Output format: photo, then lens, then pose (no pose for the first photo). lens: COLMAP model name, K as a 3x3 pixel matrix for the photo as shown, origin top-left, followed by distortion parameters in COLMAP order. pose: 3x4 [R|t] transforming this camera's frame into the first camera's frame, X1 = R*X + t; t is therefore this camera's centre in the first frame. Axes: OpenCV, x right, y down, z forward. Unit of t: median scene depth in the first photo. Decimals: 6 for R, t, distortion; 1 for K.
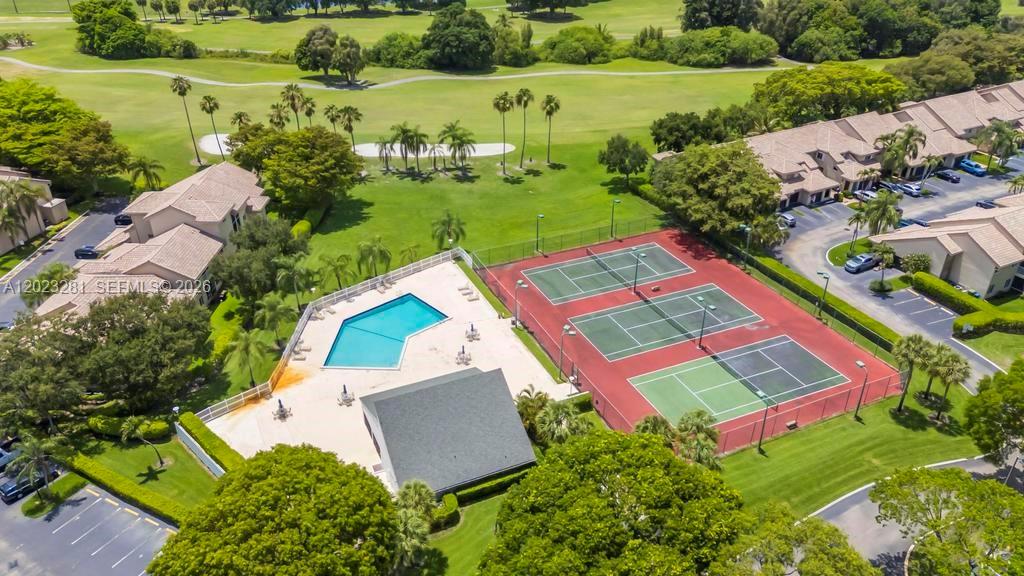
lens RADIAL K [[755.9, 0, 512.0], [0, 755.9, 288.0], [0, 0, 1]] dist [0.065888, 0.001636]
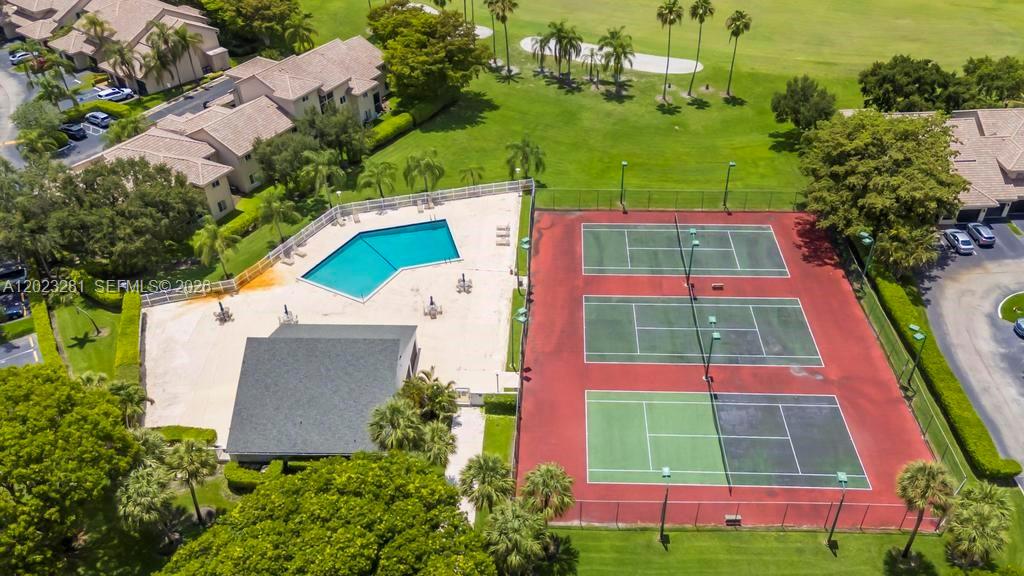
lens RADIAL K [[786.2, 0, 550.3], [0, 786.2, 274.6], [0, 0, 1]] dist [0.067519, 0.001345]
pose [[0.902106, 0.257951, -0.345929, 0.261899], [-0.213866, 0.963542, 0.160776, -0.088189], [0.374789, -0.071054, 0.924383, 0.147538]]
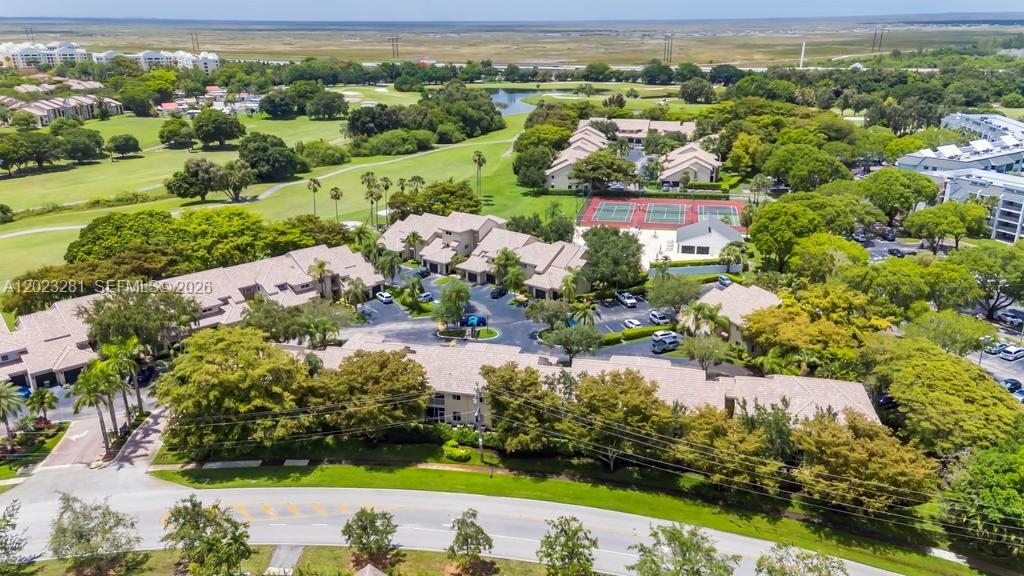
lens RADIAL K [[762.0, 0, 512.0], [0, 762.0, 288.0], [0, 0, 1]] dist [0.068658, -0.002896]
pose [[0.596108, -0.269592, 0.756291, -1.416560], [0.404051, 0.914705, 0.007588, 0.033936], [-0.693829, 0.301057, 0.654192, -0.062137]]
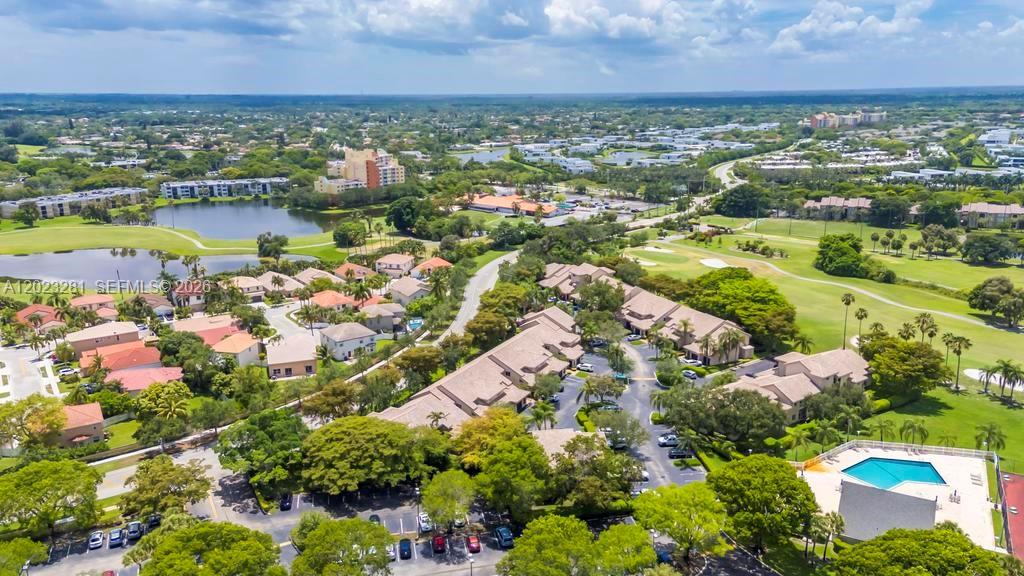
lens RADIAL K [[755.9, 0, 512.0], [0, 755.9, 288.0], [0, 0, 1]] dist [0.065888, 0.001636]
pose [[0.602169, 0.189574, -0.775534, 0.375171], [-0.386400, 0.919251, -0.075318, 0.097512], [0.698632, 0.345021, 0.626796, -0.467506]]
